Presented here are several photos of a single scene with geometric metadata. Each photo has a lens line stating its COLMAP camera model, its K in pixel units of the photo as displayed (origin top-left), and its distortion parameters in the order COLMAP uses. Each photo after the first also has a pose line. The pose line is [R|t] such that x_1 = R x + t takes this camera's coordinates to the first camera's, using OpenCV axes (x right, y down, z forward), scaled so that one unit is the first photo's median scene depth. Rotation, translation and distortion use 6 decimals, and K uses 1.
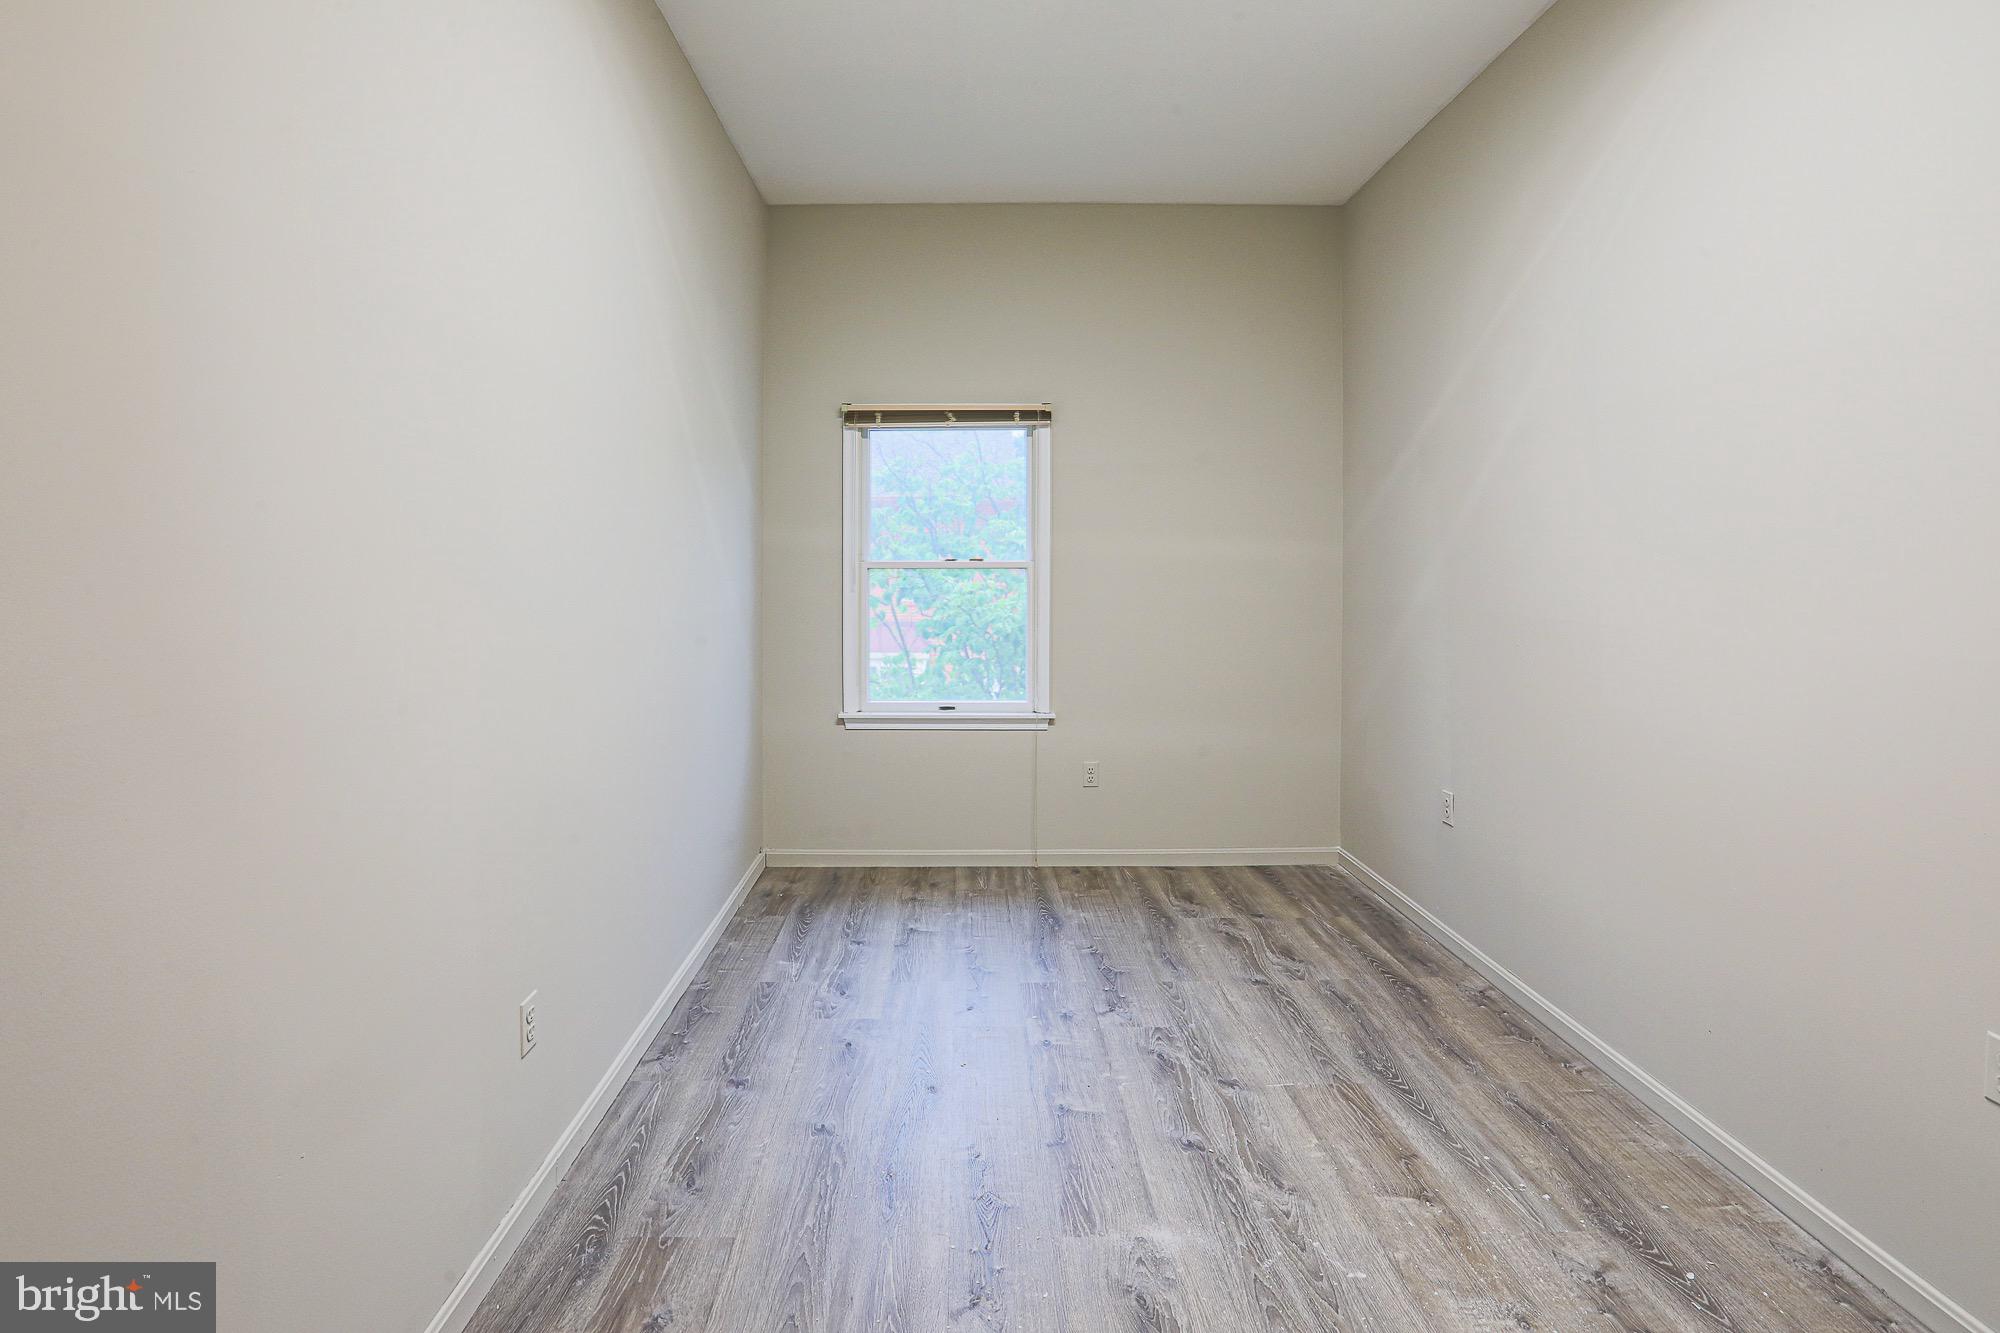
lens RADIAL K [[964.0, 0, 974.0], [0, 964.0, 567.8], [0, 0, 1]] dist [-0.053222, 0.017266]
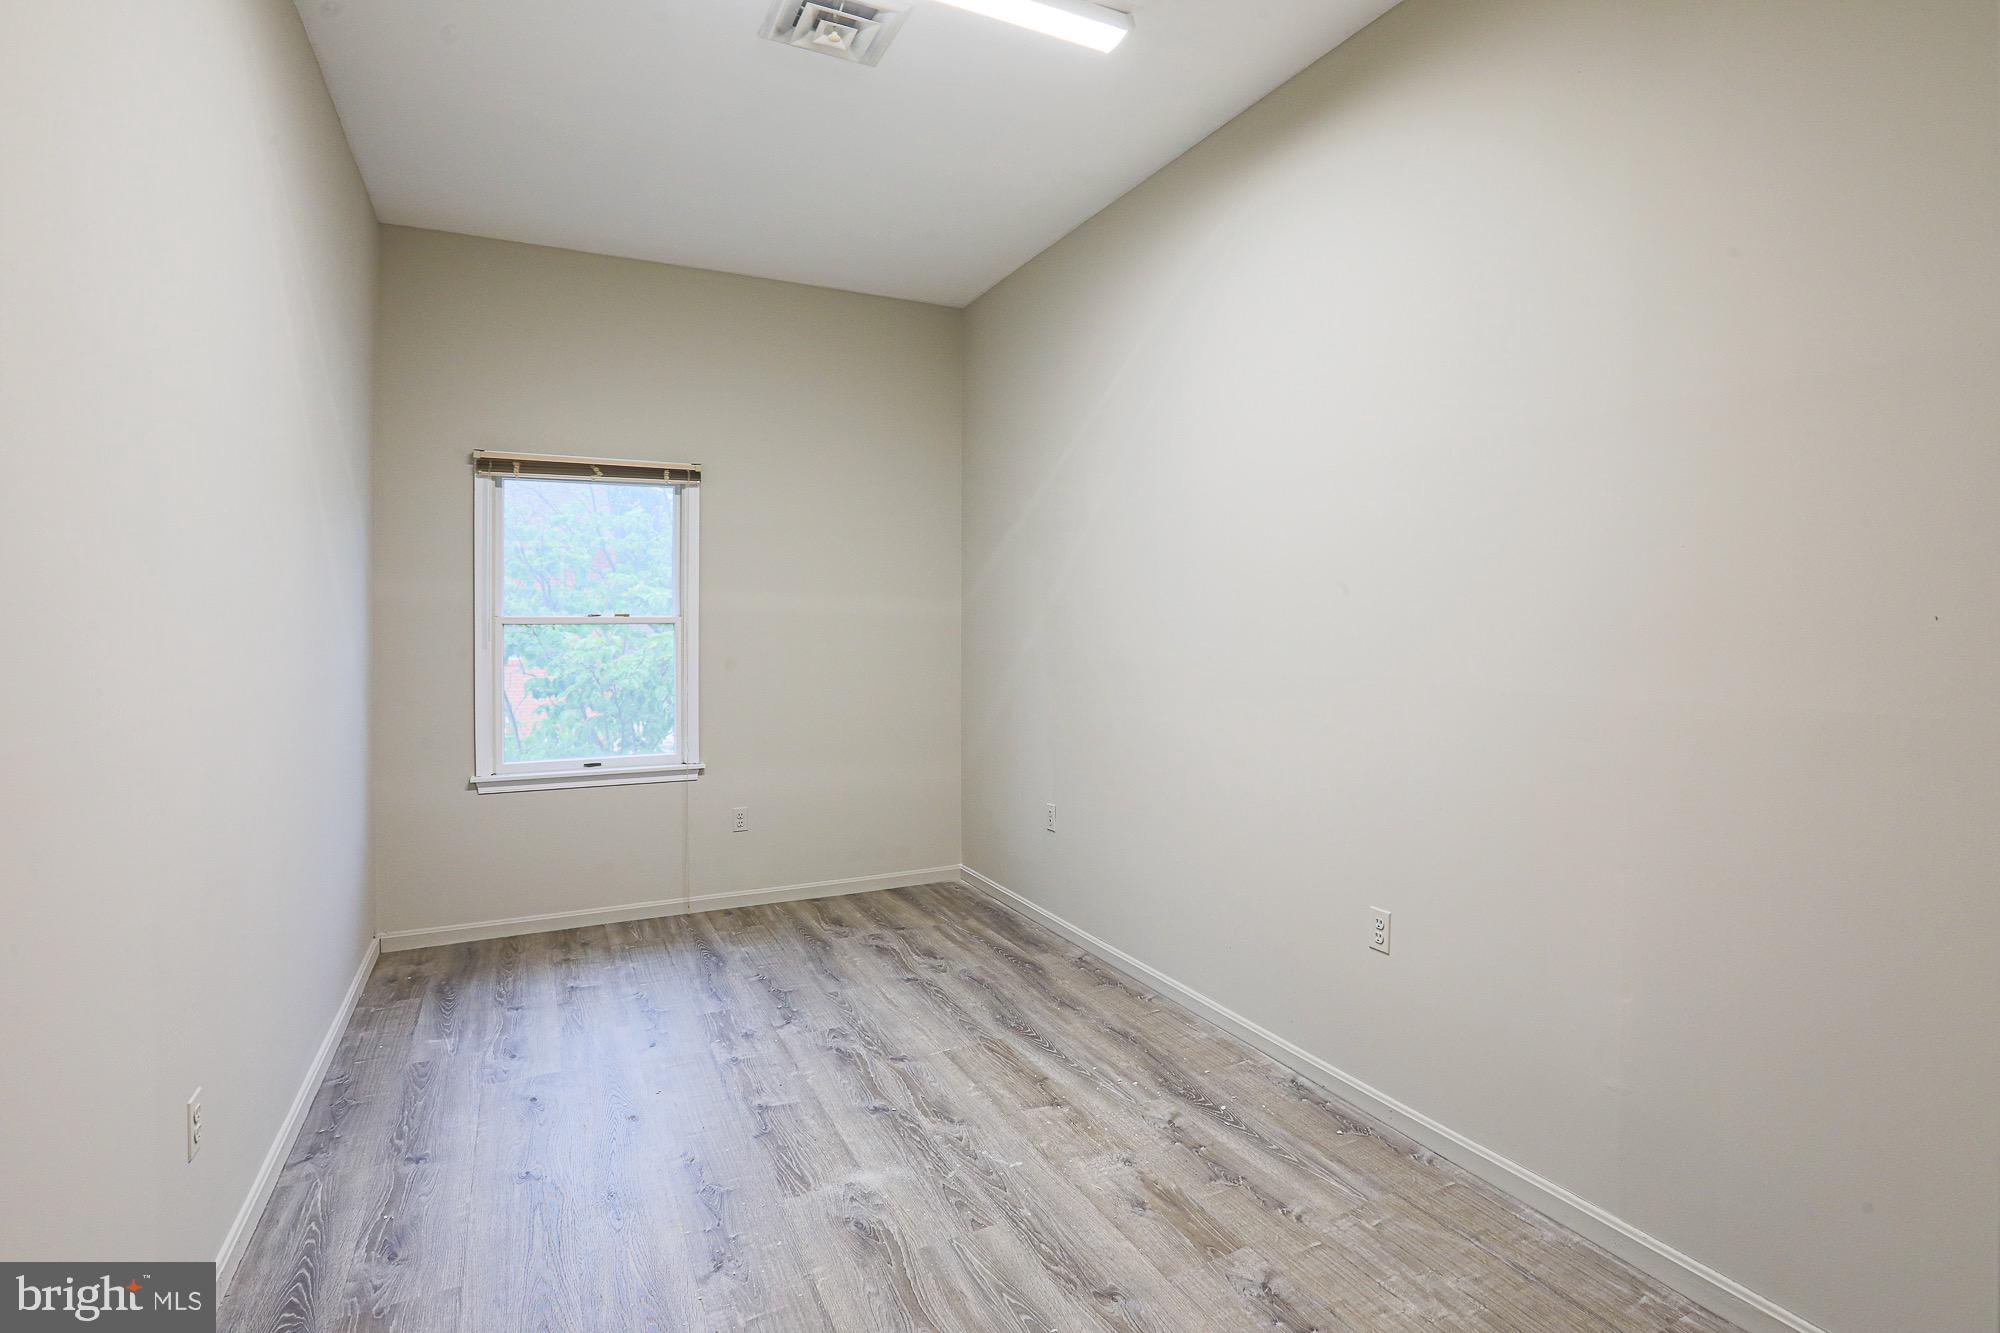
lens RADIAL K [[964.0, 0, 1048.7], [0, 964.0, 628.1], [0, 0, 1]] dist [-0.053222, 0.017266]
pose [[0.881479, -0.003486, 0.472210, -0.109010], [0.000602, 0.999980, 0.006259, -0.001667], [-0.472223, -0.005233, 0.881464, -0.117308]]
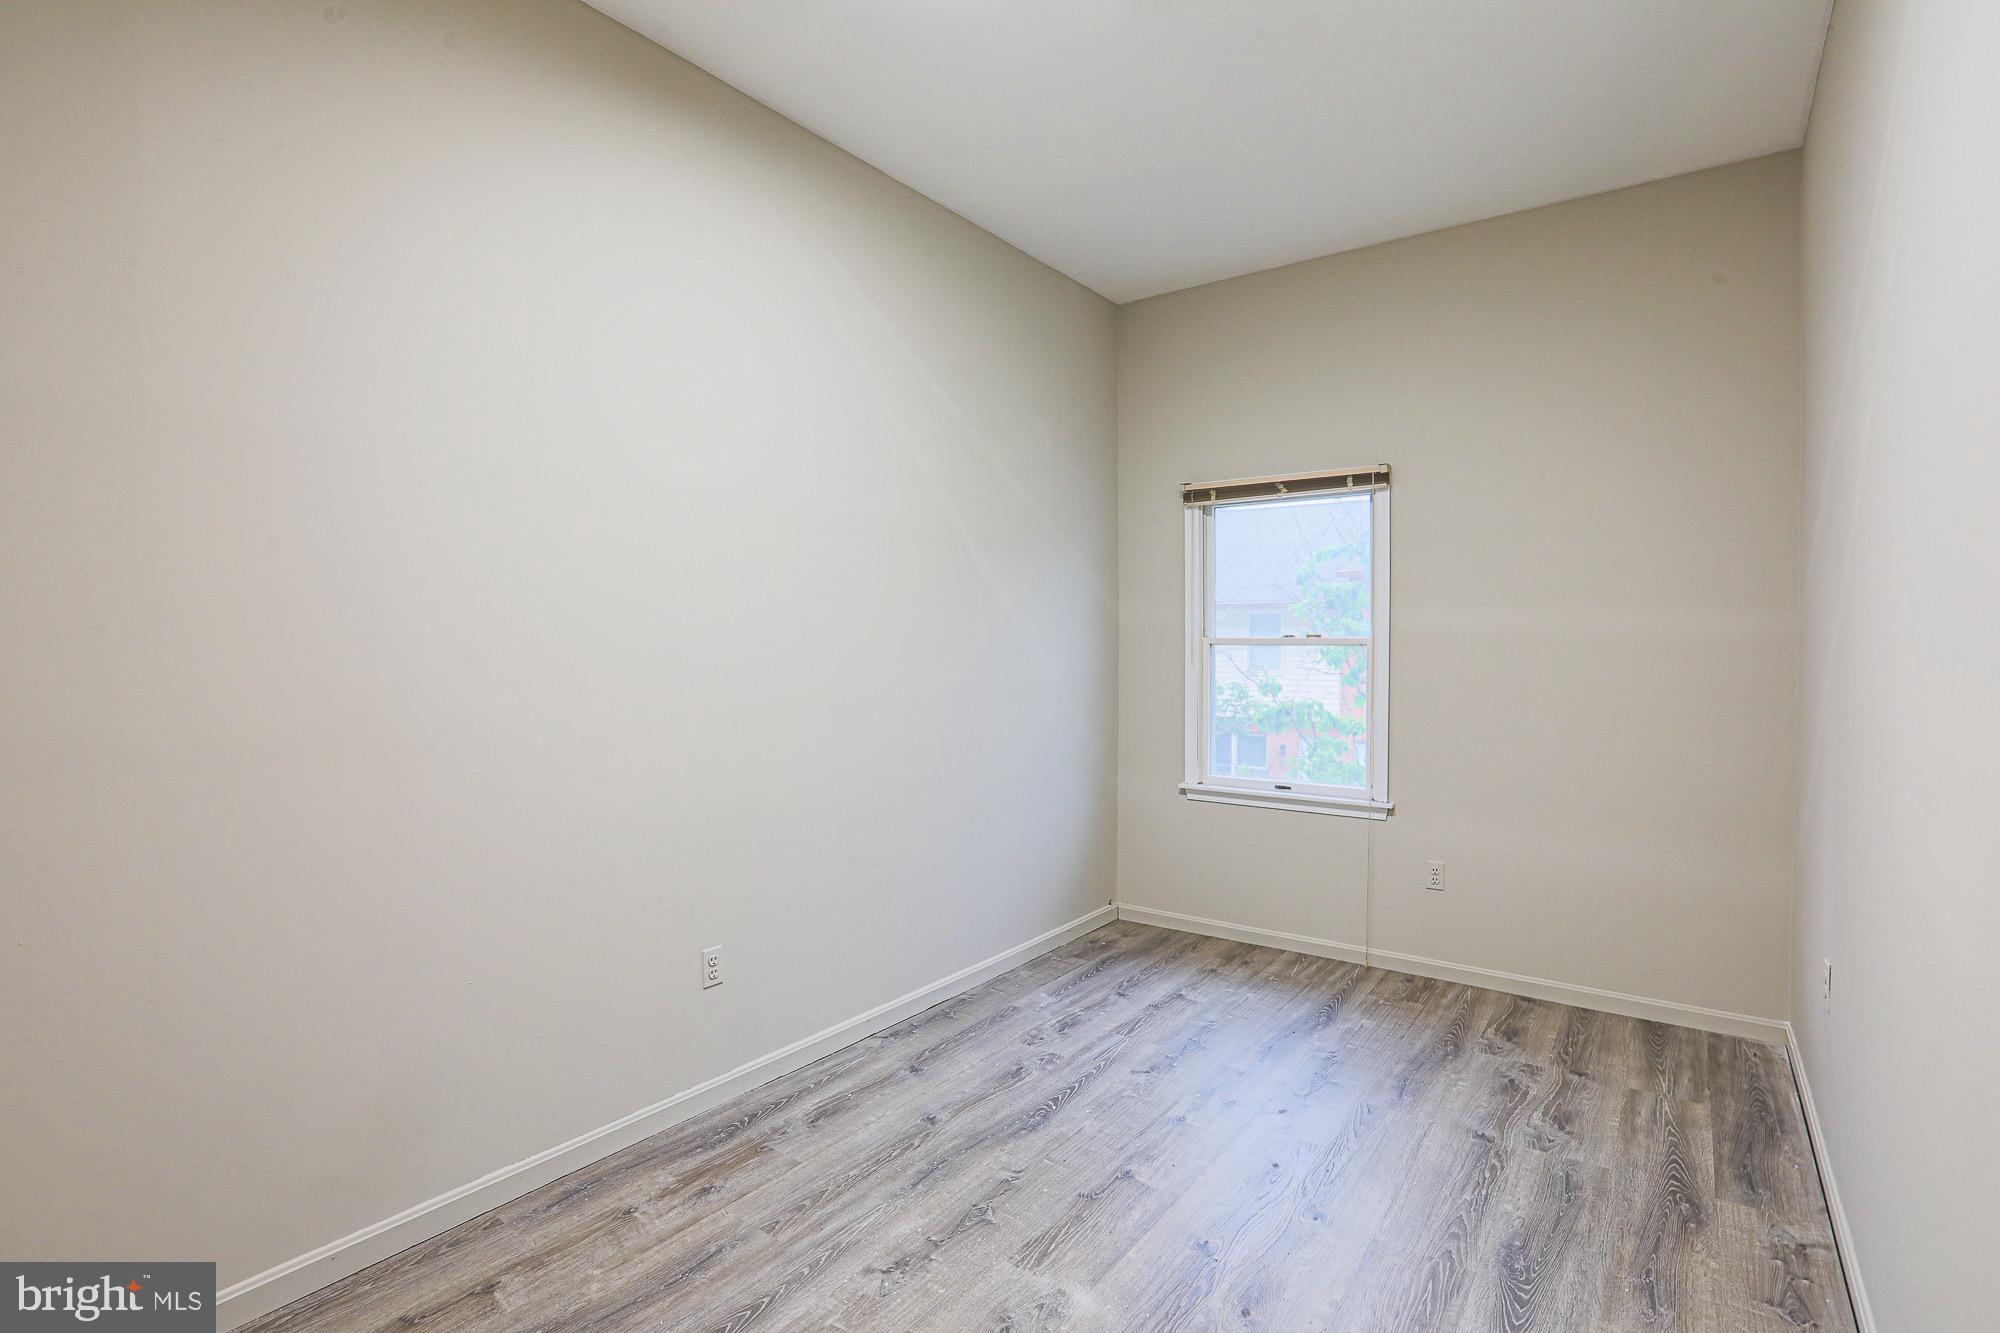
lens RADIAL K [[964.0, 0, 1041.0], [0, 964.0, 678.7], [0, 0, 1]] dist [-0.053222, 0.017266]
pose [[0.796094, 0.021732, -0.604783, 0.516880], [0.002500, 0.999228, 0.039196, -0.005710], [0.605168, -0.032715, 0.795425, 0.114967]]
